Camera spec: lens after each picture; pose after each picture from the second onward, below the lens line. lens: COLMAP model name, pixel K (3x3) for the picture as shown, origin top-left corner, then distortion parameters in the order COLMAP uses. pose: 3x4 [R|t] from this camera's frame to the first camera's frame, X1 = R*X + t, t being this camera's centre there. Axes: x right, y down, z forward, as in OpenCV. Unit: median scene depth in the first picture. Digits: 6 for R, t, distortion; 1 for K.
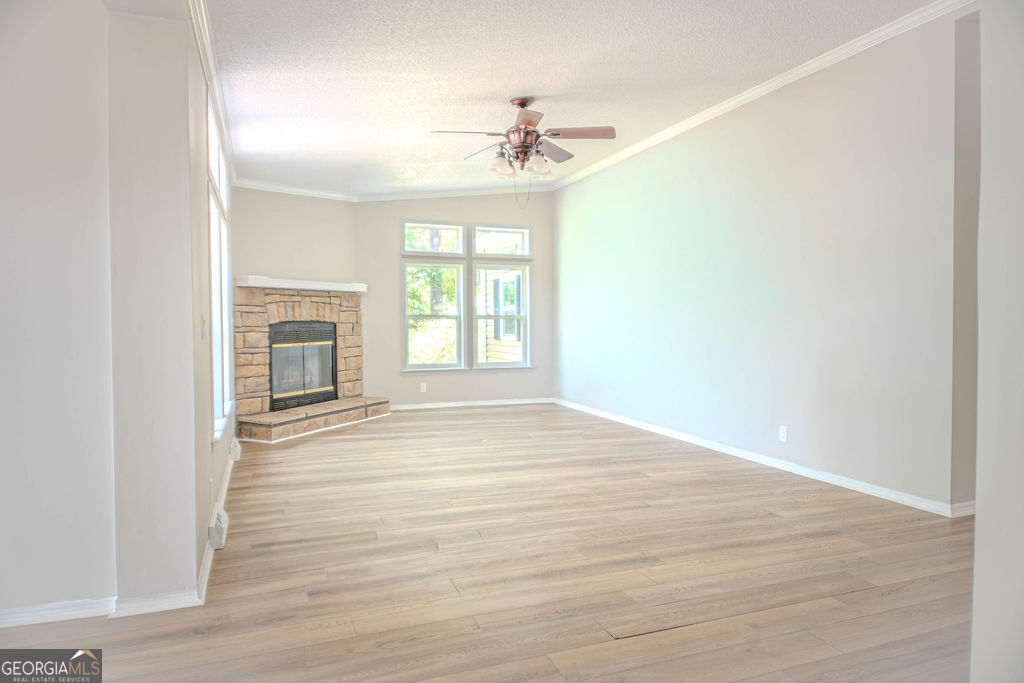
lens RADIAL K [[642.7, 0, 511.9], [0, 642.7, 337.6], [0, 0, 1]] dist [0.062032, -0.082004]
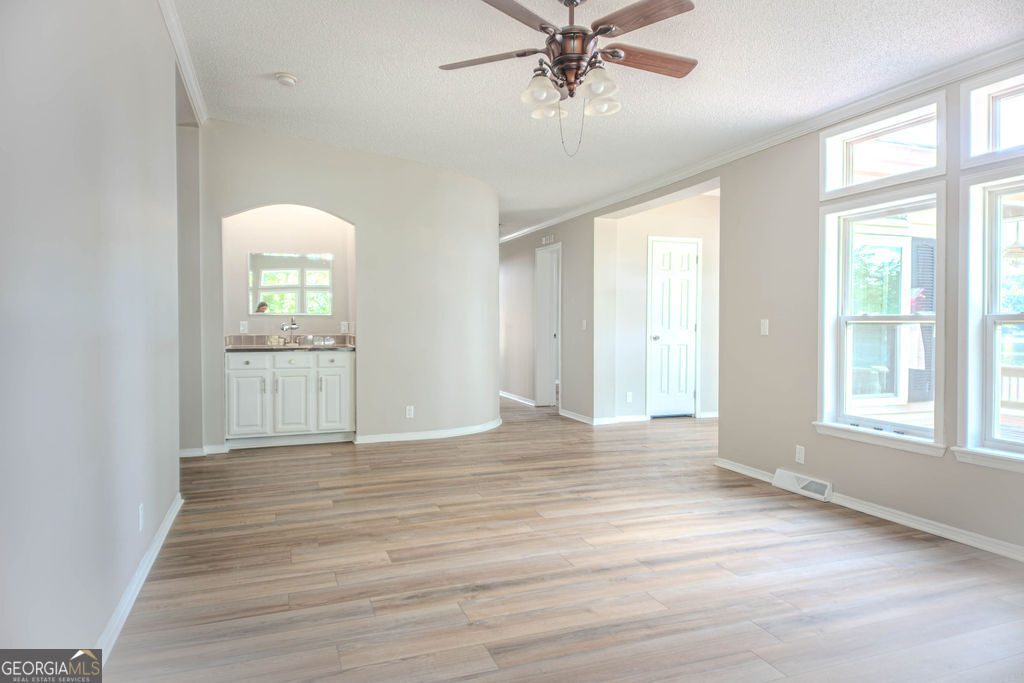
lens RADIAL K [[642.7, 0, 511.9], [0, 642.7, 337.6], [0, 0, 1]] dist [0.062032, -0.082004]
pose [[-0.999977, 0.005309, 0.004264, 0.052753], [0.005510, 0.998795, 0.048770, -0.032306], [-0.004000, 0.048792, -0.998801, 1.153471]]
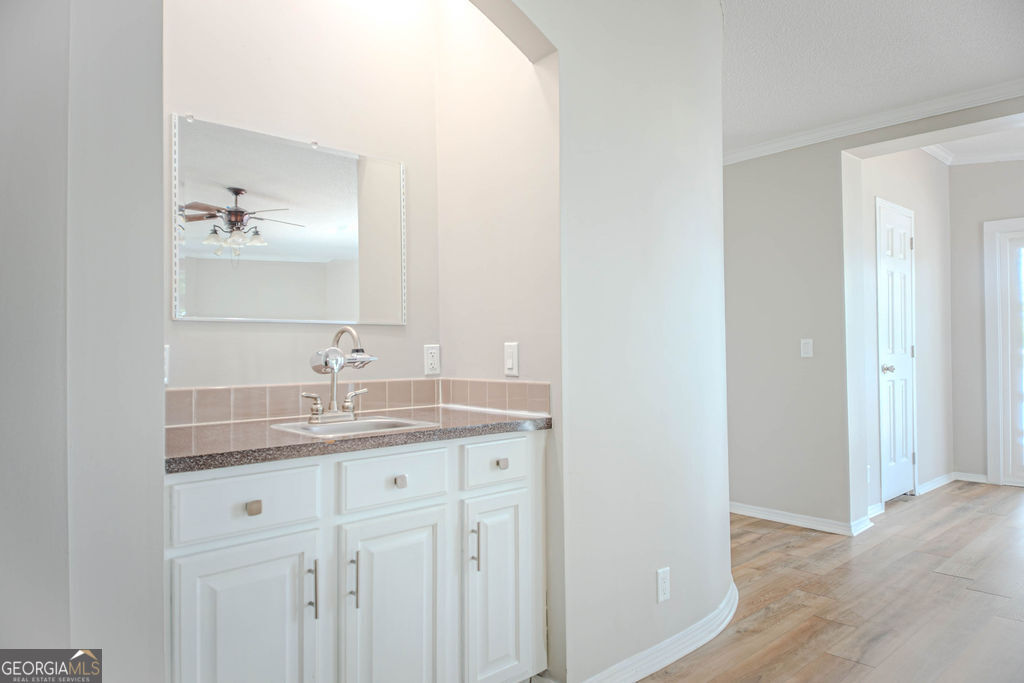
lens RADIAL K [[642.7, 0, 511.9], [0, 642.7, 337.6], [0, 0, 1]] dist [0.062032, -0.082004]
pose [[-0.934777, 0.008184, -0.355140, 0.406298], [0.005290, 0.999944, 0.009118, -0.016266], [0.355195, 0.006645, -0.934769, 0.522068]]
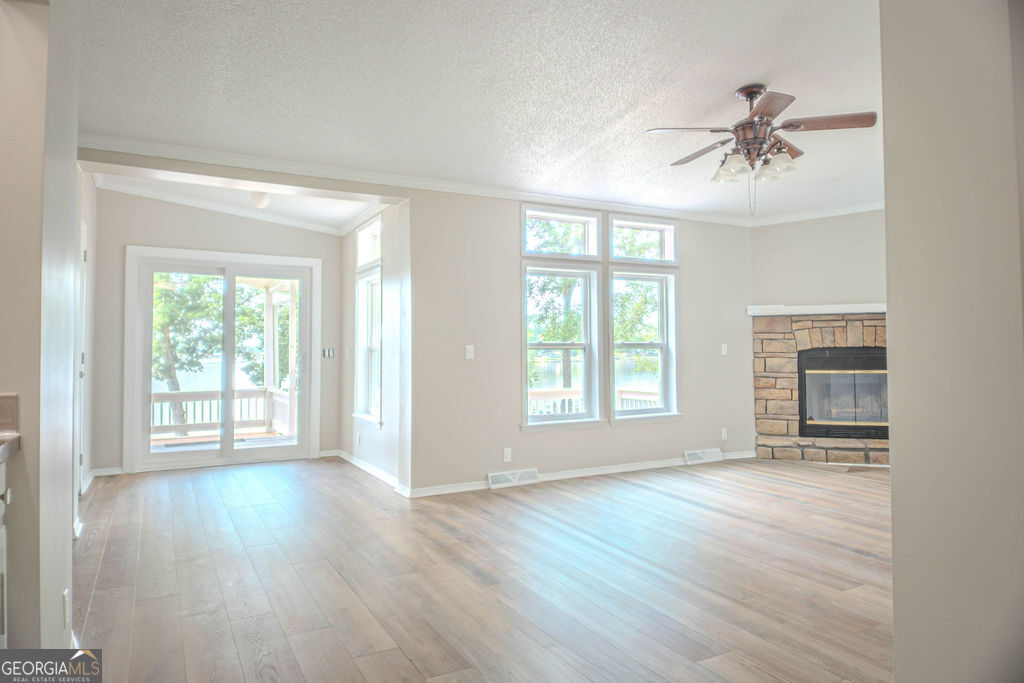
lens RADIAL K [[642.7, 0, 511.9], [0, 642.7, 337.6], [0, 0, 1]] dist [0.062032, -0.082004]
pose [[0.142129, -0.015105, -0.989733, 0.558285], [-0.020224, 0.999631, -0.018161, -0.012596], [0.989641, 0.022598, 0.141771, 0.393419]]
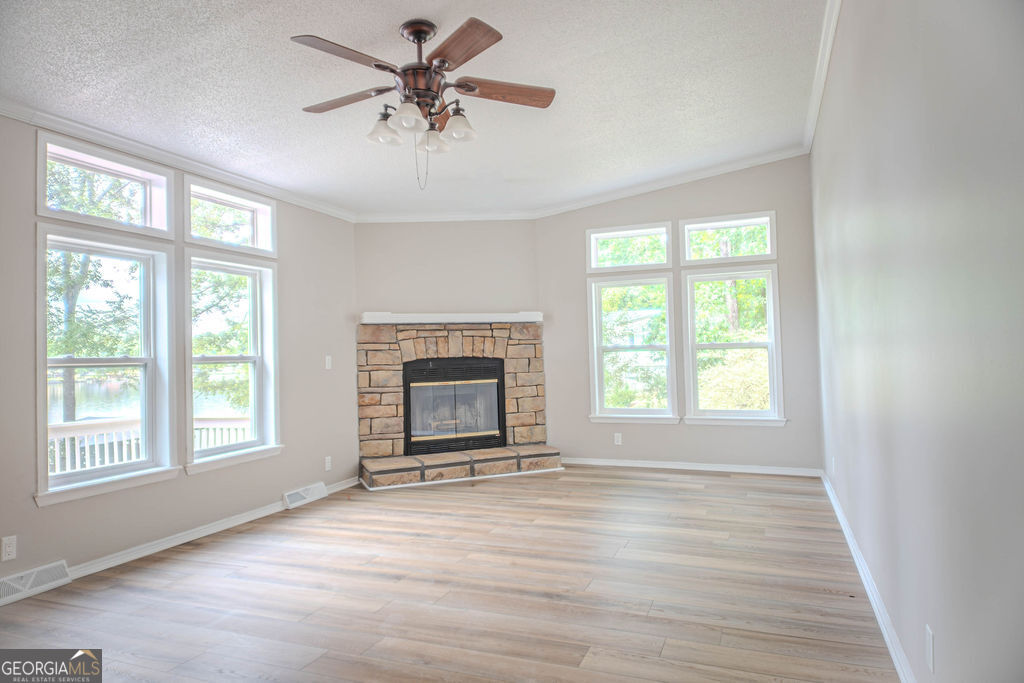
lens RADIAL K [[642.7, 0, 511.9], [0, 642.7, 337.6], [0, 0, 1]] dist [0.062032, -0.082004]
pose [[0.741447, -0.033840, -0.670158, 0.361453], [0.004562, 0.998959, -0.045395, -0.012413], [0.670996, 0.030601, 0.740829, 0.396680]]
